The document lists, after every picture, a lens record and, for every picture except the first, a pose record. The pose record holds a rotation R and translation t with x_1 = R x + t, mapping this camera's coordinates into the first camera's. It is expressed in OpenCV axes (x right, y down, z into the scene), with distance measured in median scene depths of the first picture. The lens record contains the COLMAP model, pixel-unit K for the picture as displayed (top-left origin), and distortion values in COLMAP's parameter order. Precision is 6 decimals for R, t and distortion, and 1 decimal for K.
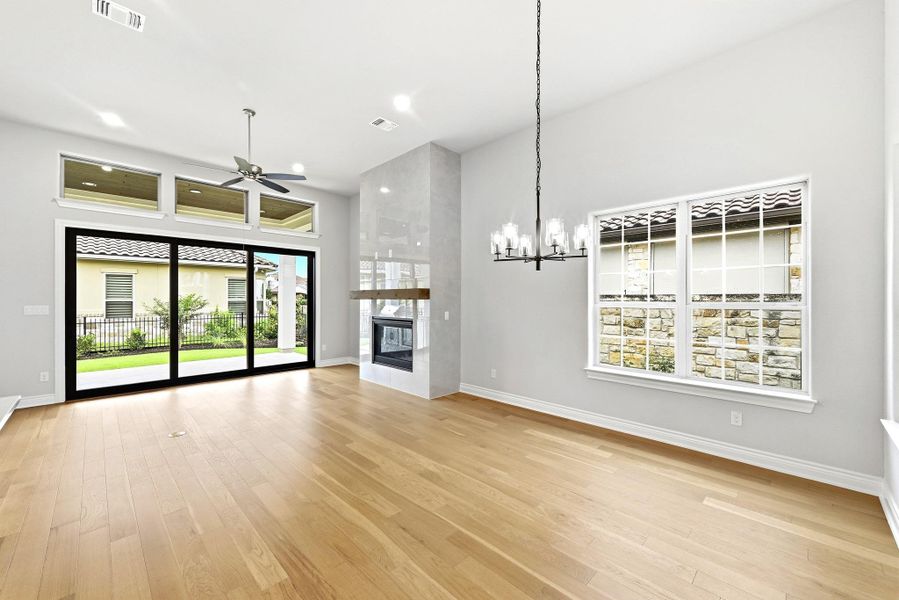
lens RADIAL K [[356.3, 0, 451.5], [0, 356.3, 300.2], [0, 0, 1]] dist [-0.000391, 0.000054]
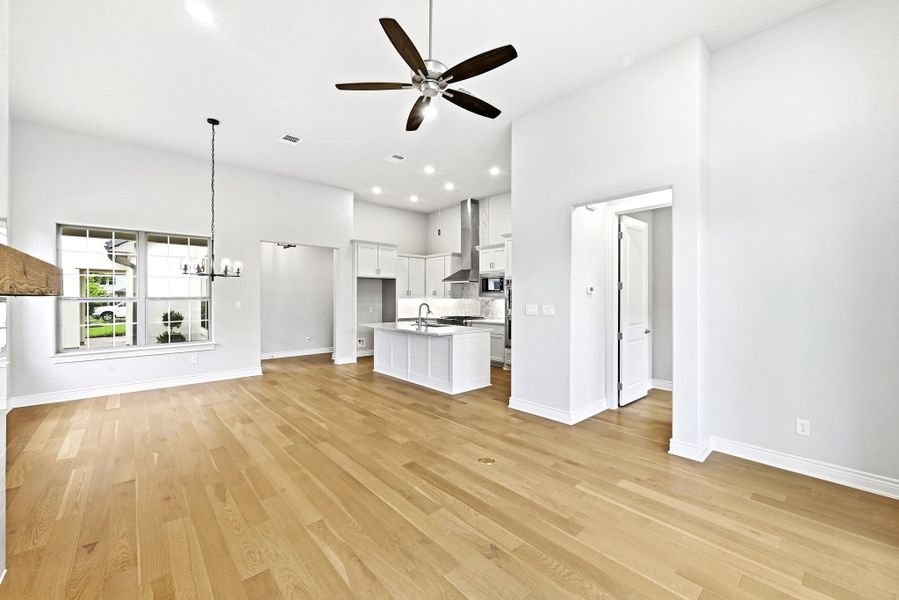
lens RADIAL K [[357.3, 0, 451.1], [0, 357.3, 298.9], [0, 0, 1]] dist [-0.000486, -0.000219]
pose [[-0.998503, -0.002634, 0.054635, -0.508845], [-0.002226, 0.999969, 0.007530, -0.002573], [-0.054653, 0.007397, -0.998478, 1.269840]]
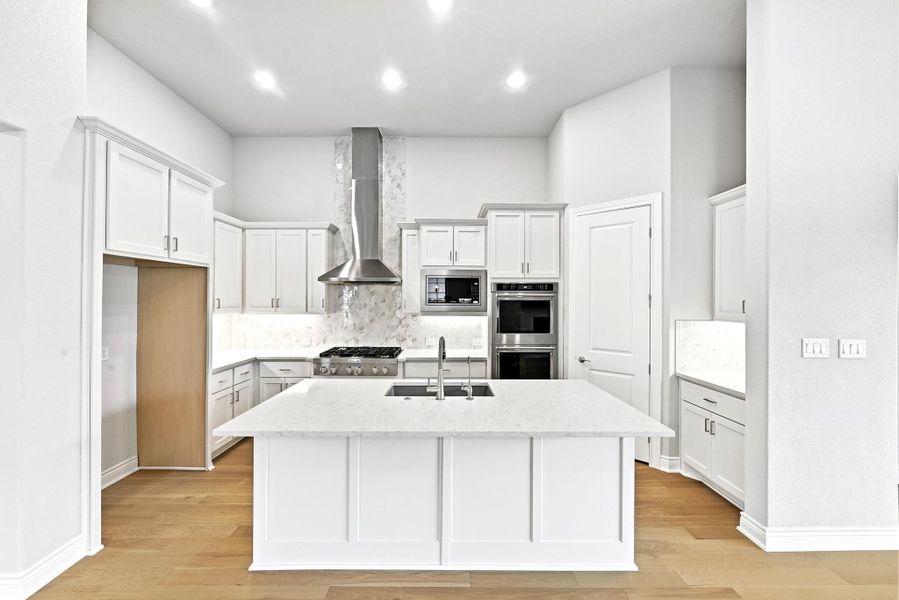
lens RADIAL K [[357.3, 0, 451.1], [0, 357.3, 298.9], [0, 0, 1]] dist [-0.000486, -0.000219]
pose [[-0.705597, -0.004805, -0.708597, -0.045743], [-0.006001, 0.999982, -0.000805, -0.027875], [0.708588, 0.003684, -0.705613, 0.438366]]
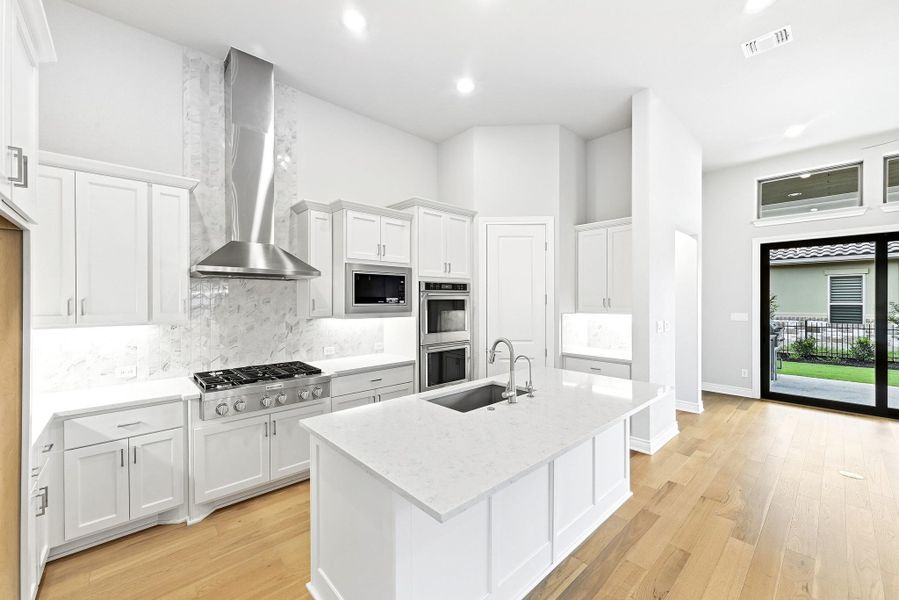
lens RADIAL K [[356.3, 0, 451.5], [0, 356.3, 300.2], [0, 0, 1]] dist [-0.000391, 0.000054]
pose [[-0.044813, 0.001398, -0.998994, 0.078836], [-0.000431, 0.999999, 0.001418, -0.026206], [0.998995, 0.000494, -0.044812, 0.065835]]
